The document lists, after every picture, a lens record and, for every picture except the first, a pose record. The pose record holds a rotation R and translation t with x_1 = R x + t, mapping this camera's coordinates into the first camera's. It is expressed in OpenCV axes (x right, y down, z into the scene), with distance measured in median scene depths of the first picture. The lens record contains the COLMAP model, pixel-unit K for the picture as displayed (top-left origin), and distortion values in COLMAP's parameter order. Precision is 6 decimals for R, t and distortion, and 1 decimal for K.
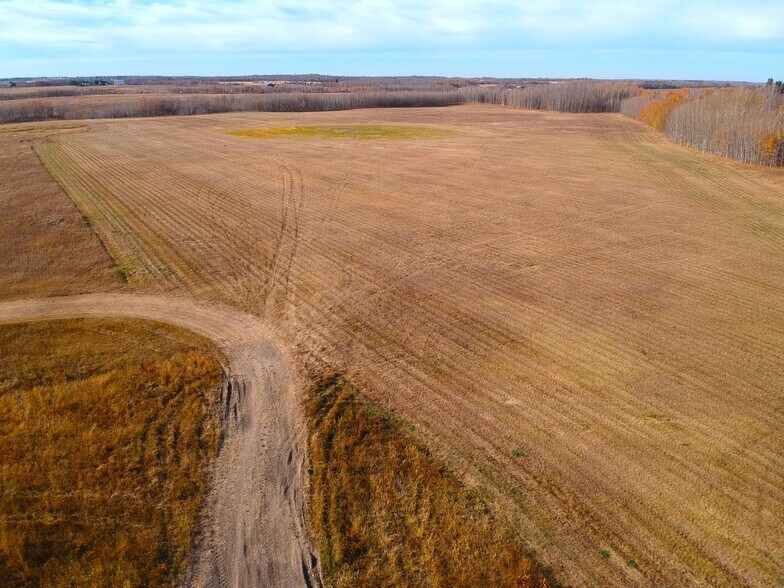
lens RADIAL K [[536.6, 0, 392.0], [0, 536.6, 294.0], [0, 0, 1]] dist [0.069330, -0.101884]
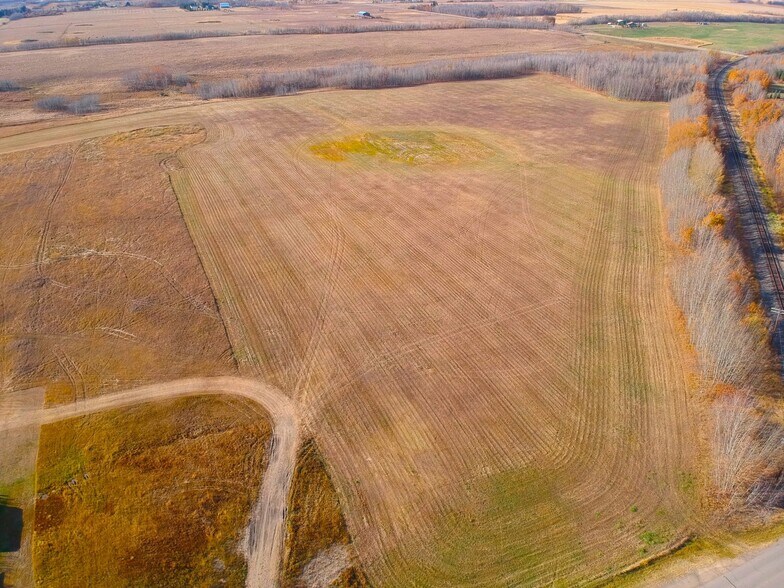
lens RADIAL K [[536.6, 0, 392.0], [0, 536.6, 294.0], [0, 0, 1]] dist [0.069330, -0.101884]
pose [[0.984379, 0.059226, -0.165799, 0.696995], [-0.034351, 0.988231, 0.149064, -0.982257], [0.172676, -0.141040, 0.974828, -1.454499]]
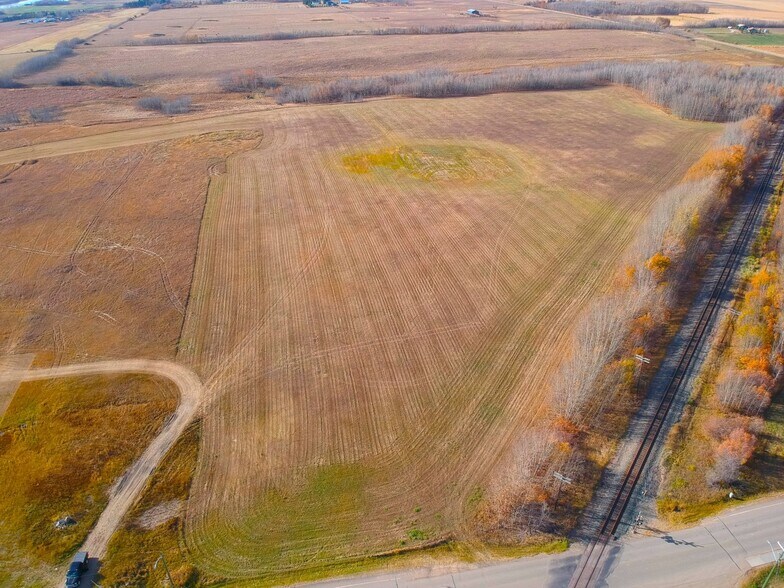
lens RADIAL K [[553.4, 0, 392.0], [0, 553.4, 294.0], [0, 0, 1]] dist [0.075999, -0.116001]
pose [[0.927907, 0.144283, -0.343760, 2.053402], [-0.093603, 0.982702, 0.159798, -1.258083], [0.360870, -0.116101, 0.925361, -1.653828]]
